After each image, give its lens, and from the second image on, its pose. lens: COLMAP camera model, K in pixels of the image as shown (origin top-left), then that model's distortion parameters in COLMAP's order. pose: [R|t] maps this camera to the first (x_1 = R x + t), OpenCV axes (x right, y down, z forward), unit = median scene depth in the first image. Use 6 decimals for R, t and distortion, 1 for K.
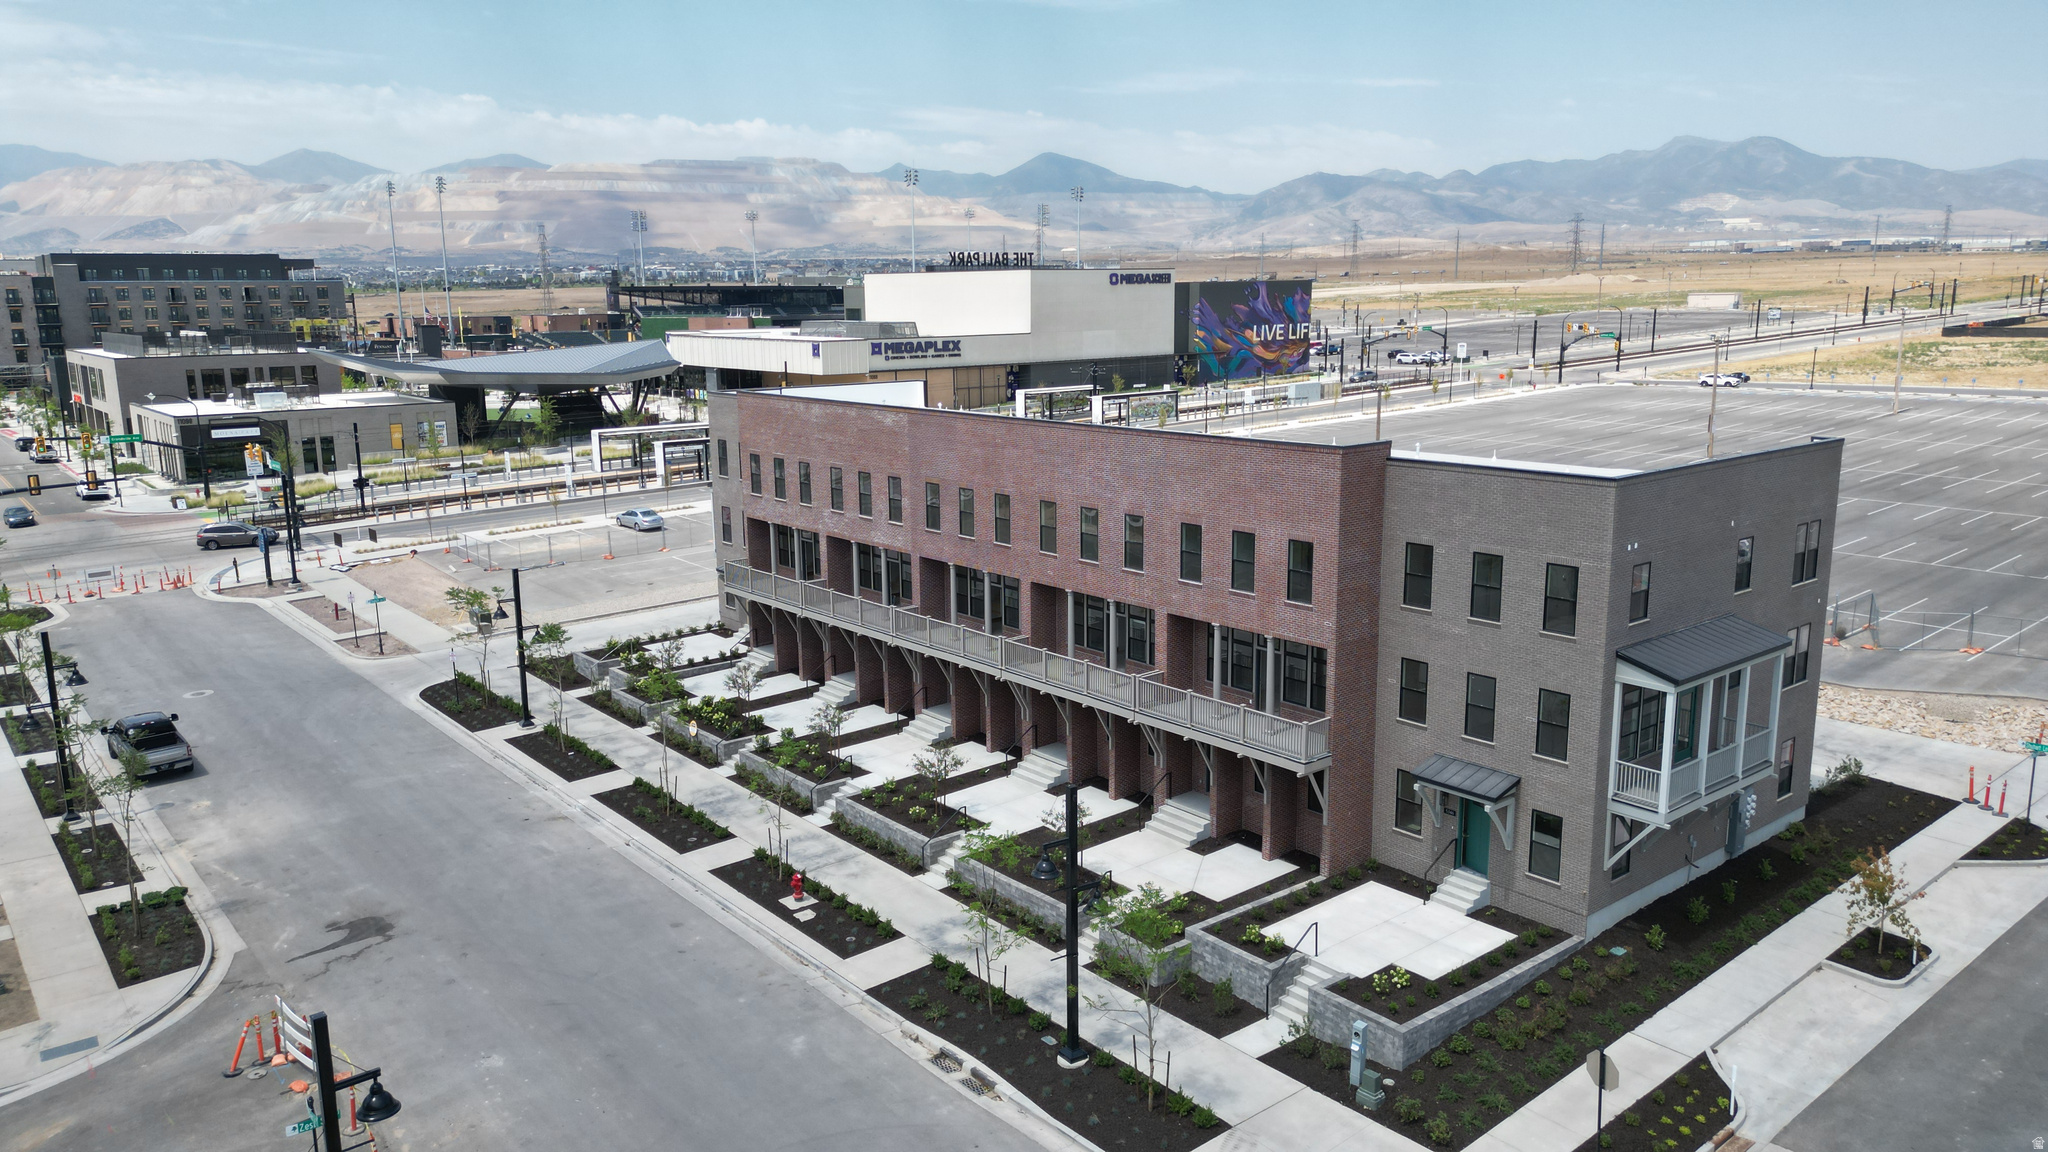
lens RADIAL K [[1431.2, 0, 1024.0], [0, 1431.2, 576.0], [0, 0, 1]] dist [0.069816, -0.069631]
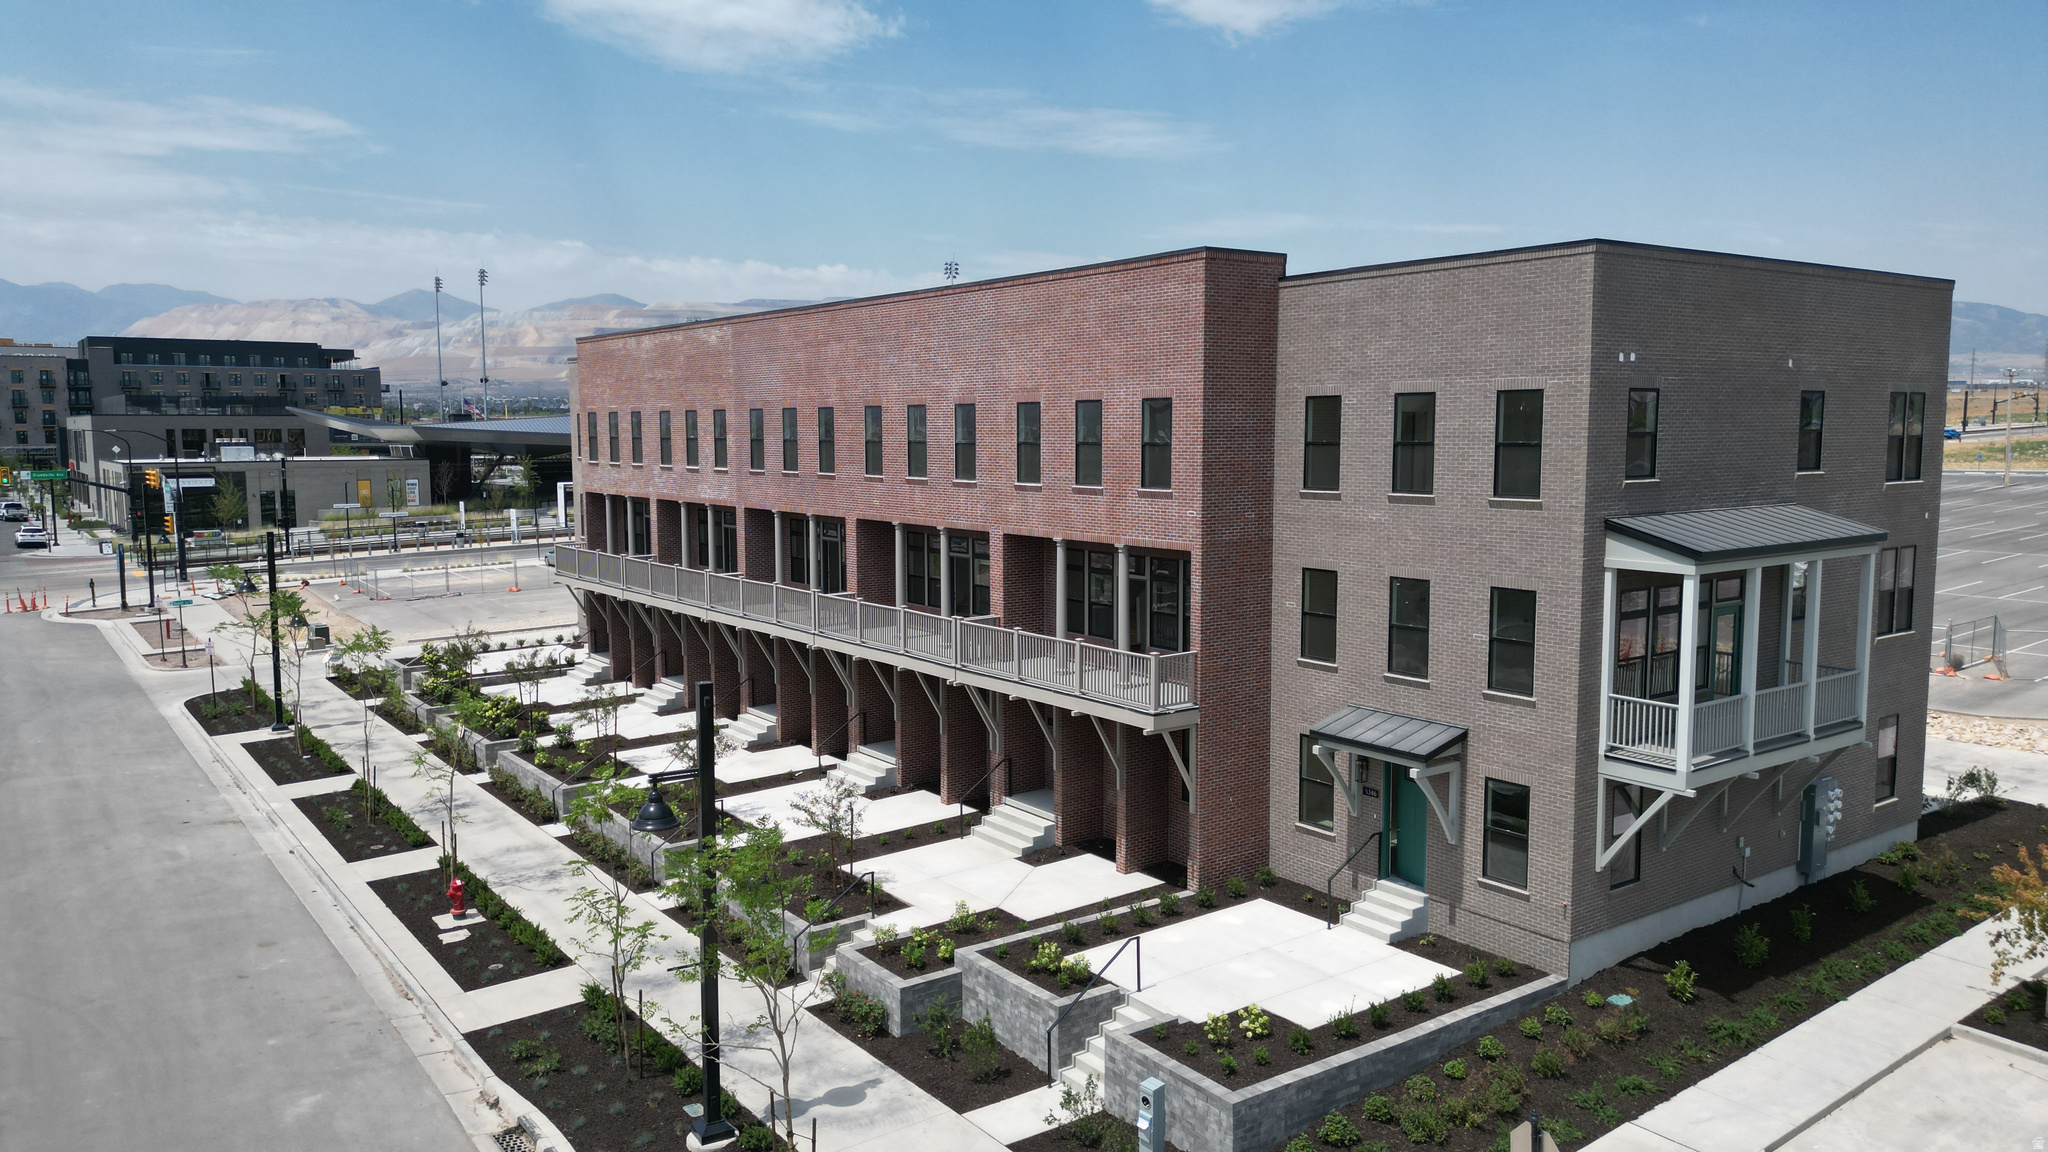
lens RADIAL K [[1431.2, 0, 1024.0], [0, 1431.2, 576.0], [0, 0, 1]] dist [0.069816, -0.069631]
pose [[0.998481, 0.012972, -0.053542, 0.150854], [-0.017844, 0.995641, -0.091548, 0.114286], [0.052121, 0.092365, 0.994360, 0.281997]]
